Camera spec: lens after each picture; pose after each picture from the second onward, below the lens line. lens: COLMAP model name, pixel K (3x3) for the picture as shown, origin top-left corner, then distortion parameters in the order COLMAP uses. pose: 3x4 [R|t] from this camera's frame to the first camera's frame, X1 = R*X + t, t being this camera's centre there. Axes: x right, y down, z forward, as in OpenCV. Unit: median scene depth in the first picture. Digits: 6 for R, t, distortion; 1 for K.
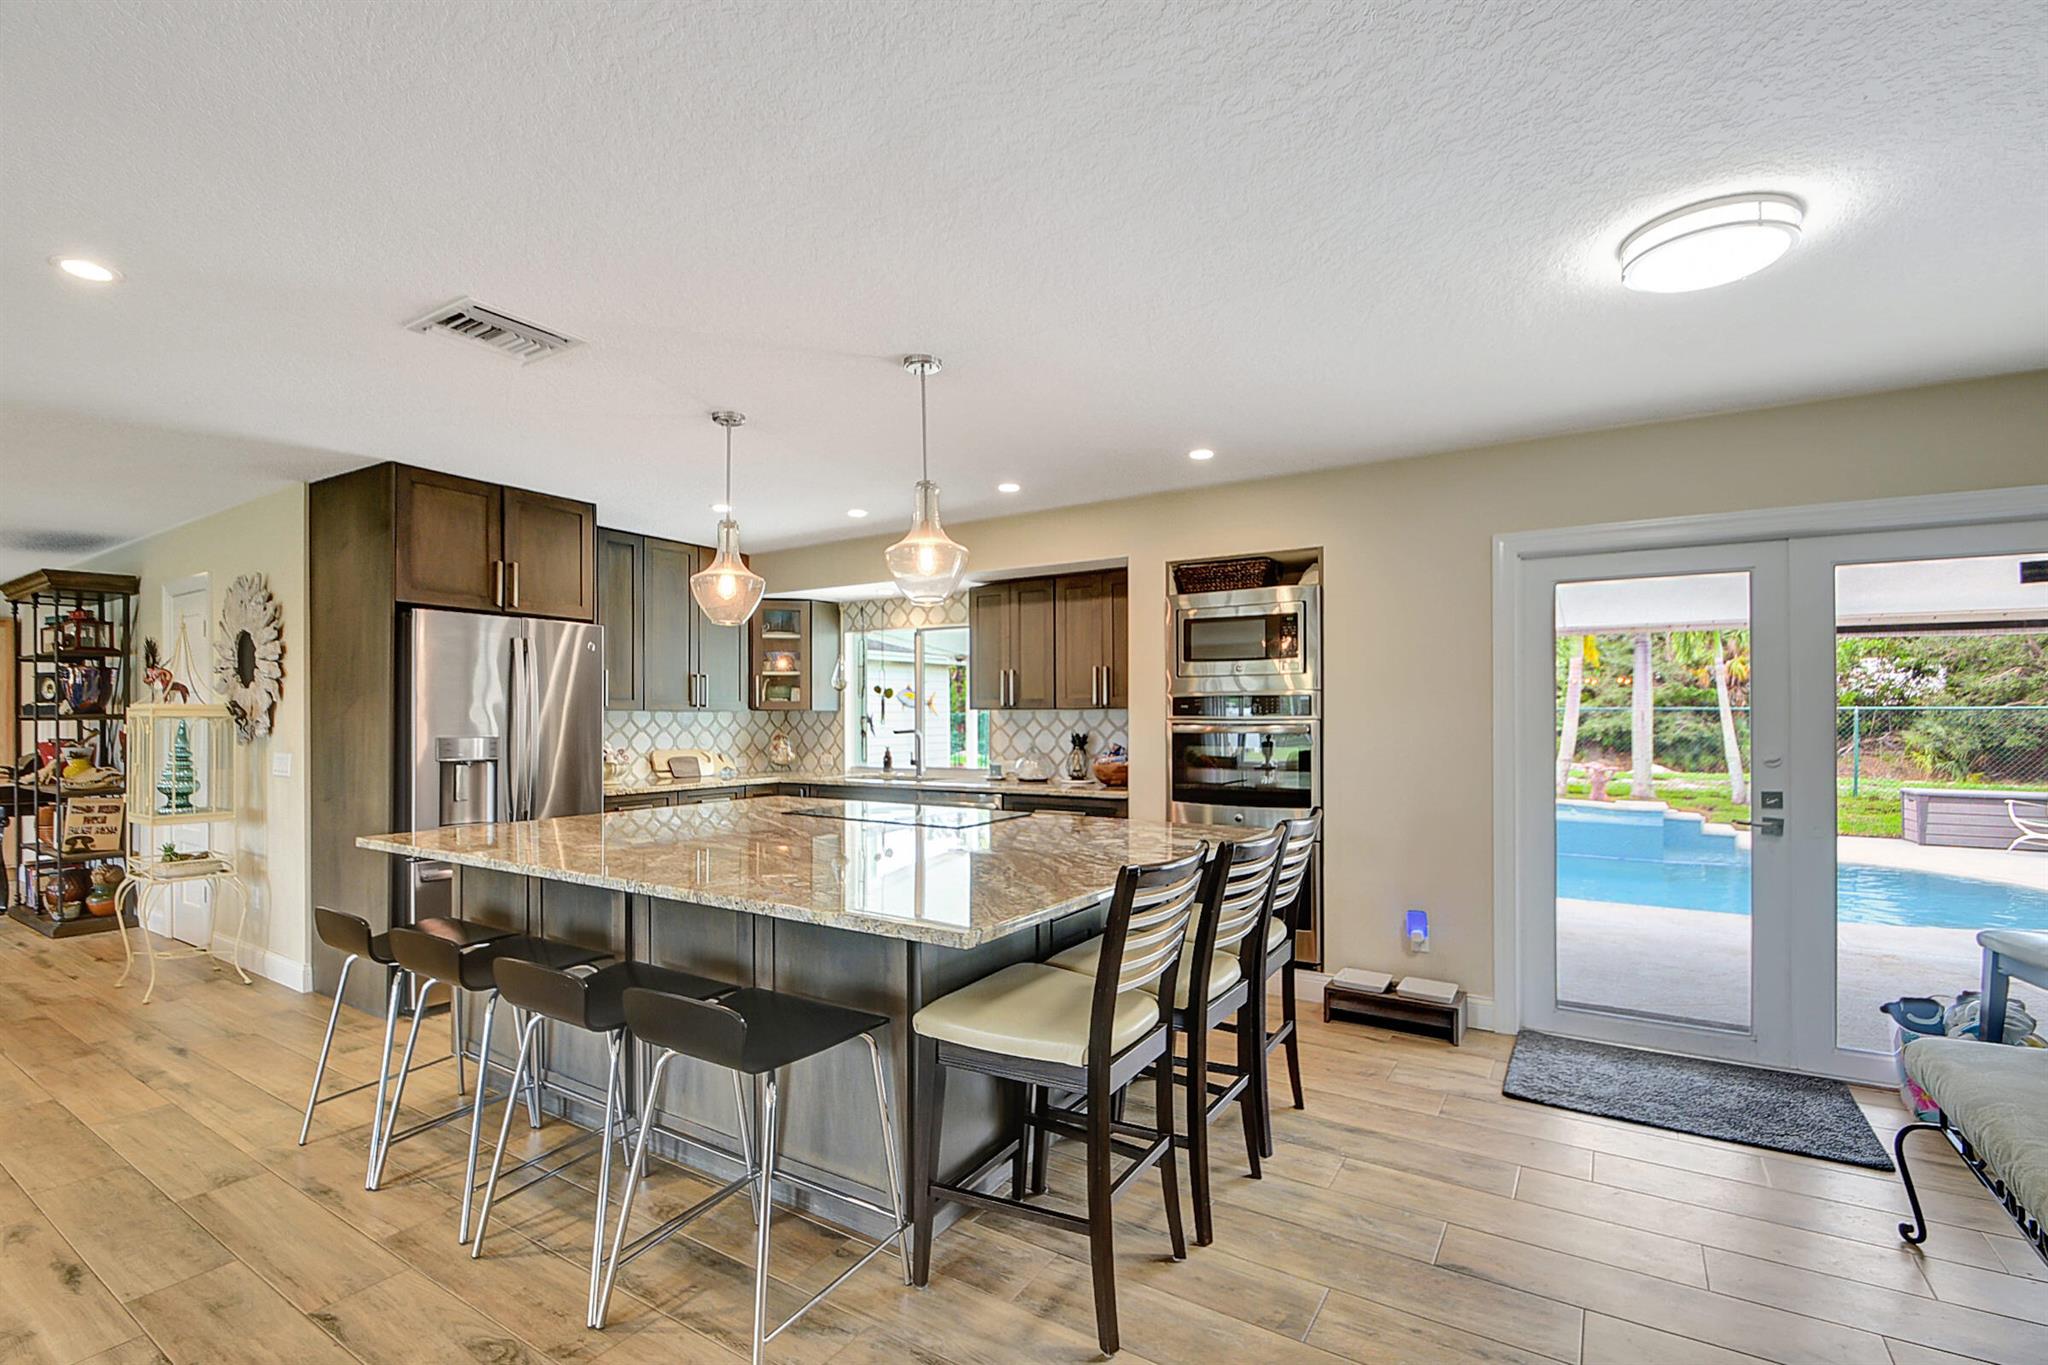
lens RADIAL K [[920.7, 0, 1034.3], [0, 920.7, 708.2], [0, 0, 1]] dist [0.008903, -0.010958]
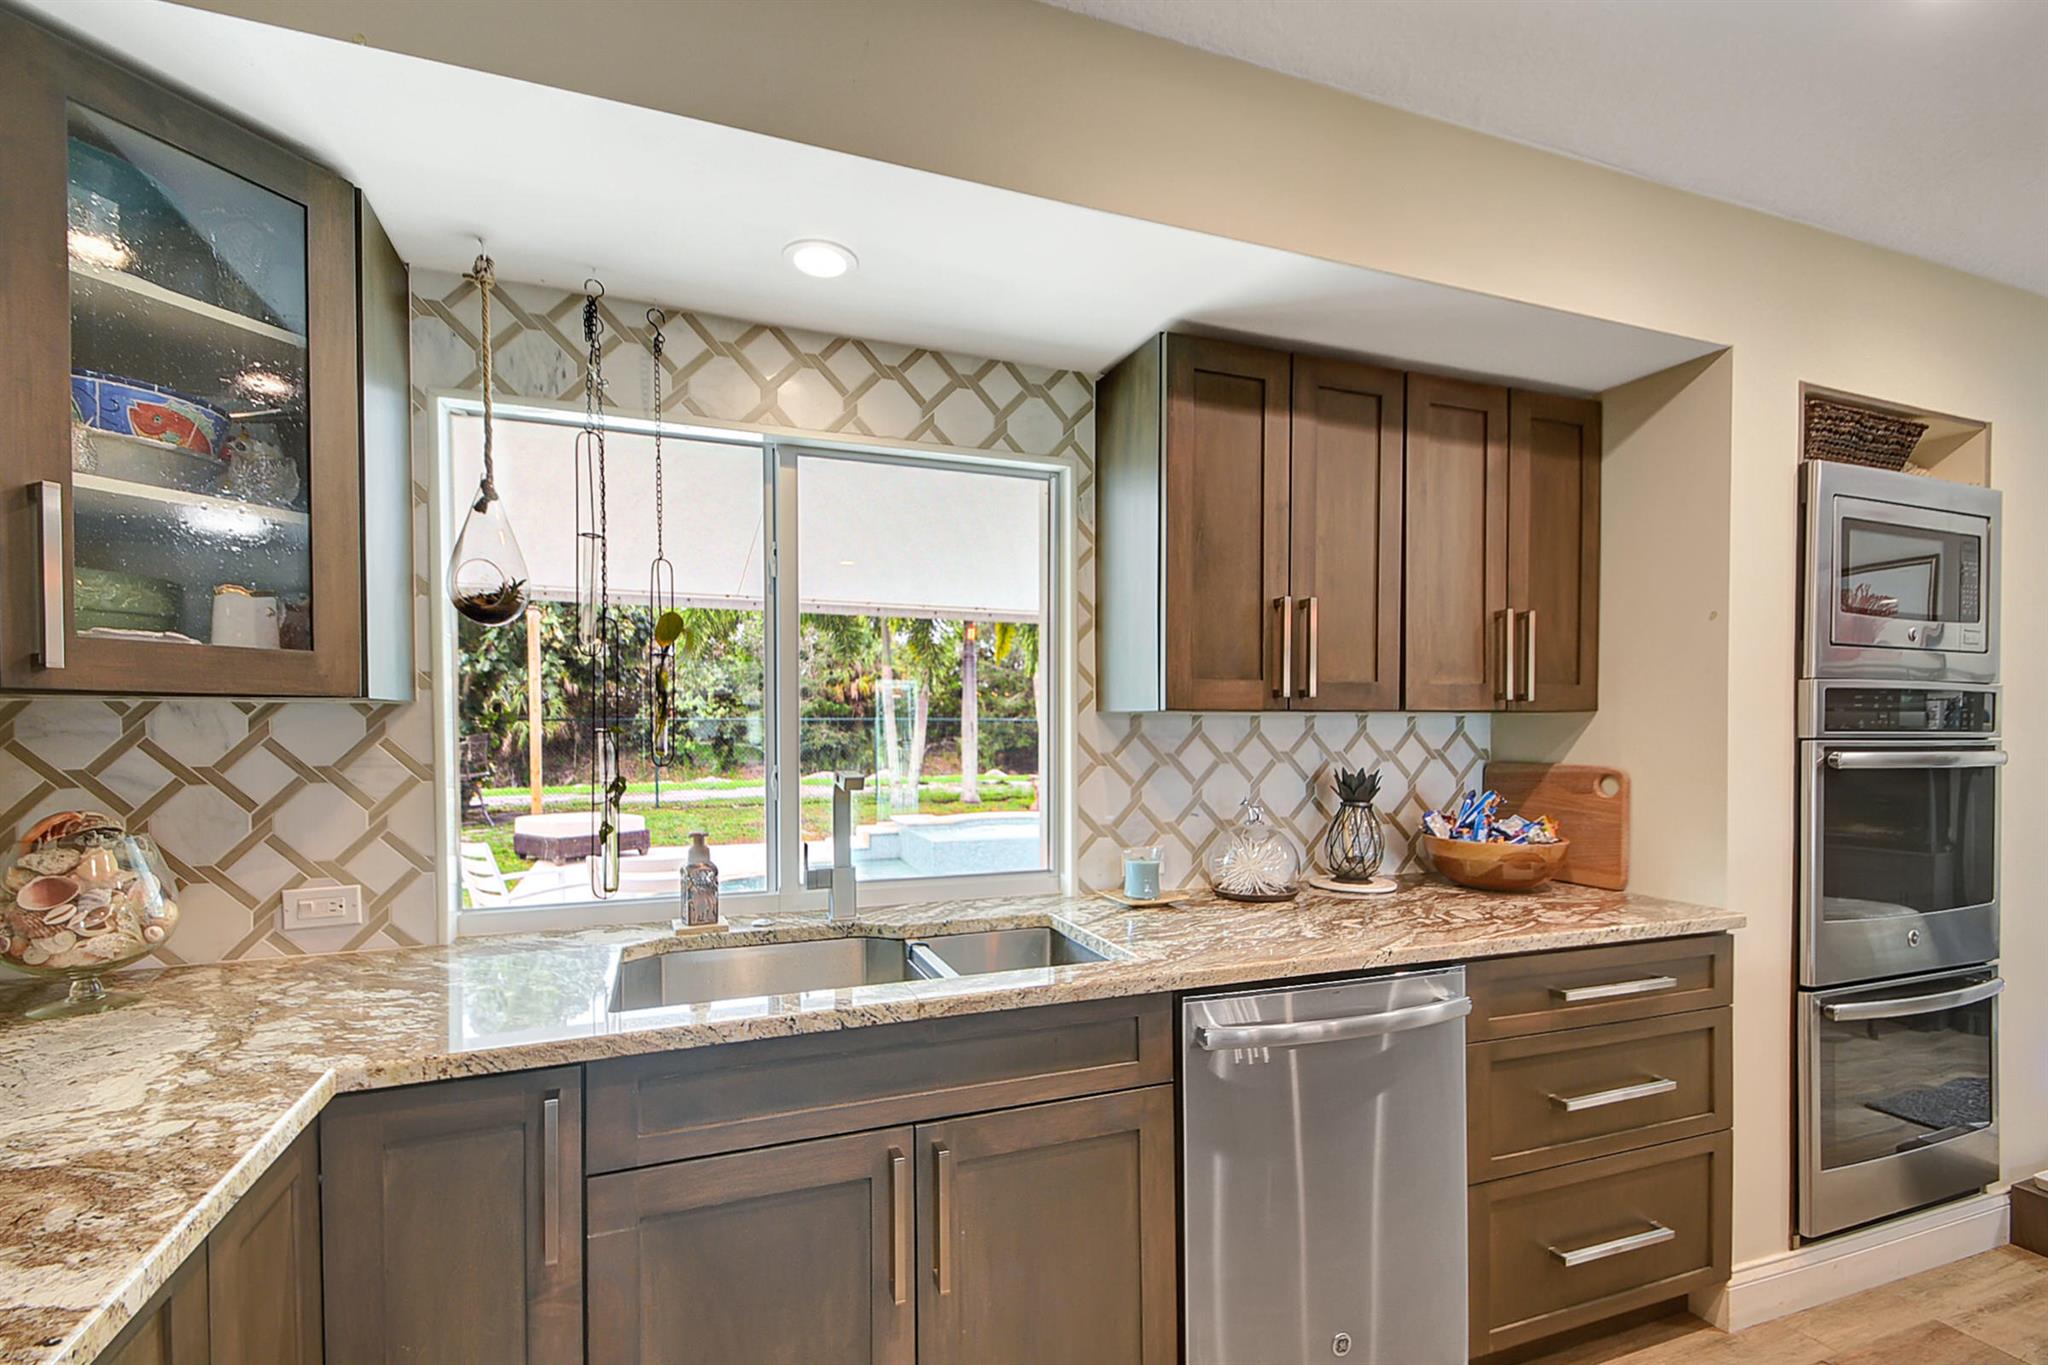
lens RADIAL K [[920.7, 0, 1022.0], [0, 920.7, 740.2], [0, 0, 1]] dist [0.008903, -0.010958]
pose [[0.609982, -0.010345, 0.792348, -0.375190], [-0.009752, 0.999741, 0.020560, 0.006945], [-0.792355, -0.020268, 0.609723, 0.873392]]
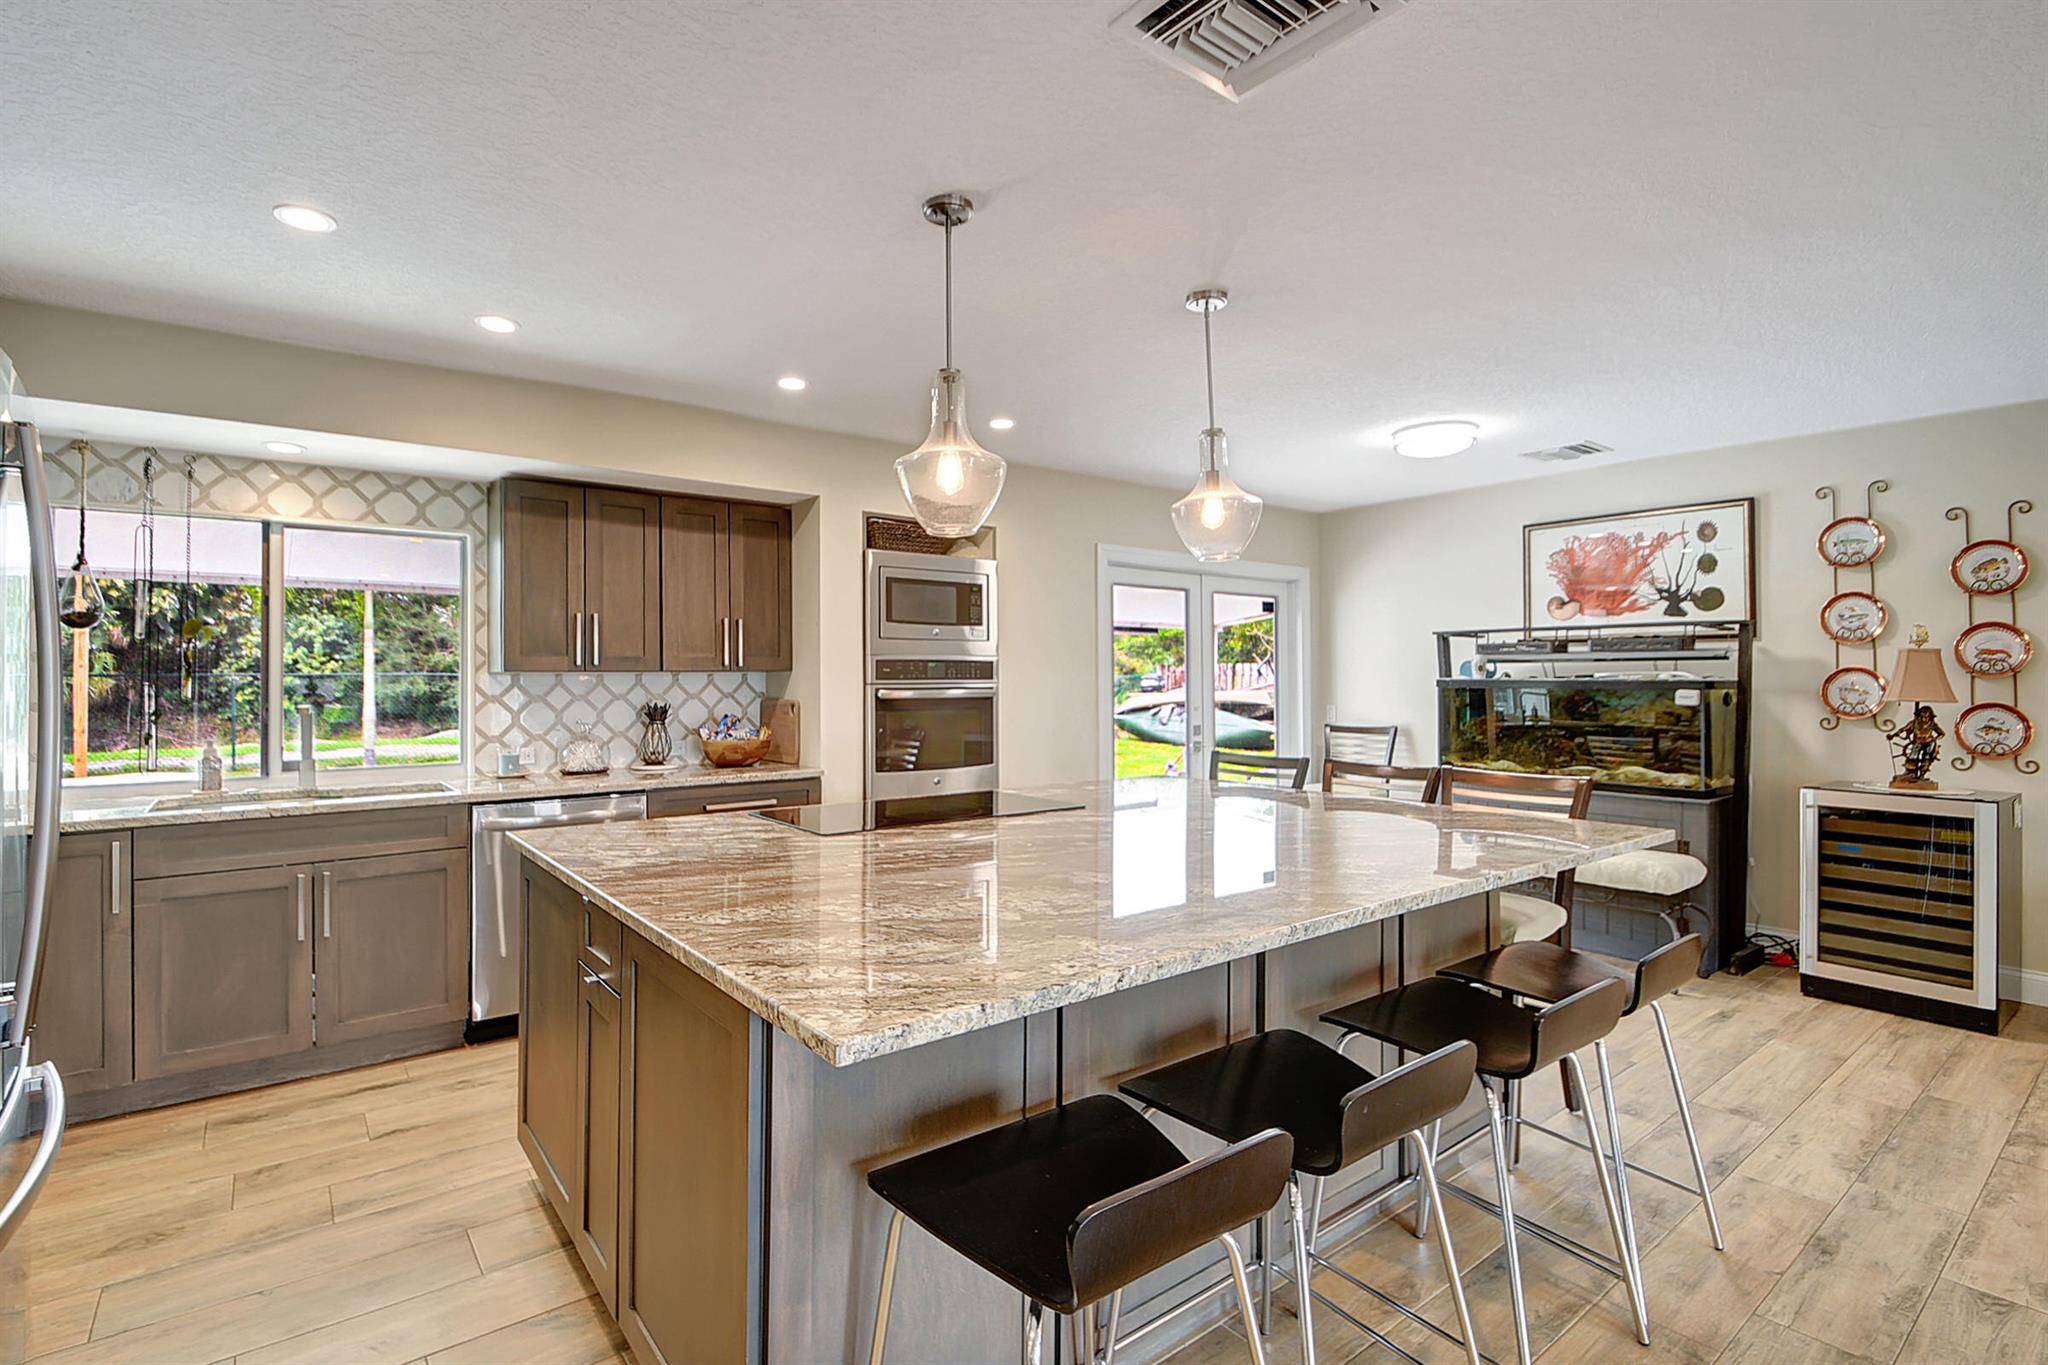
lens RADIAL K [[940.6, 0, 1020.0], [0, 940.6, 659.1], [0, 0, 1]] dist [-0.011726, -0.009231]
pose [[0.334490, 0.021307, 0.942159, -0.578571], [-0.006628, 0.999773, -0.020257, 0.004561], [-0.942376, 0.000531, 0.334555, 0.465654]]
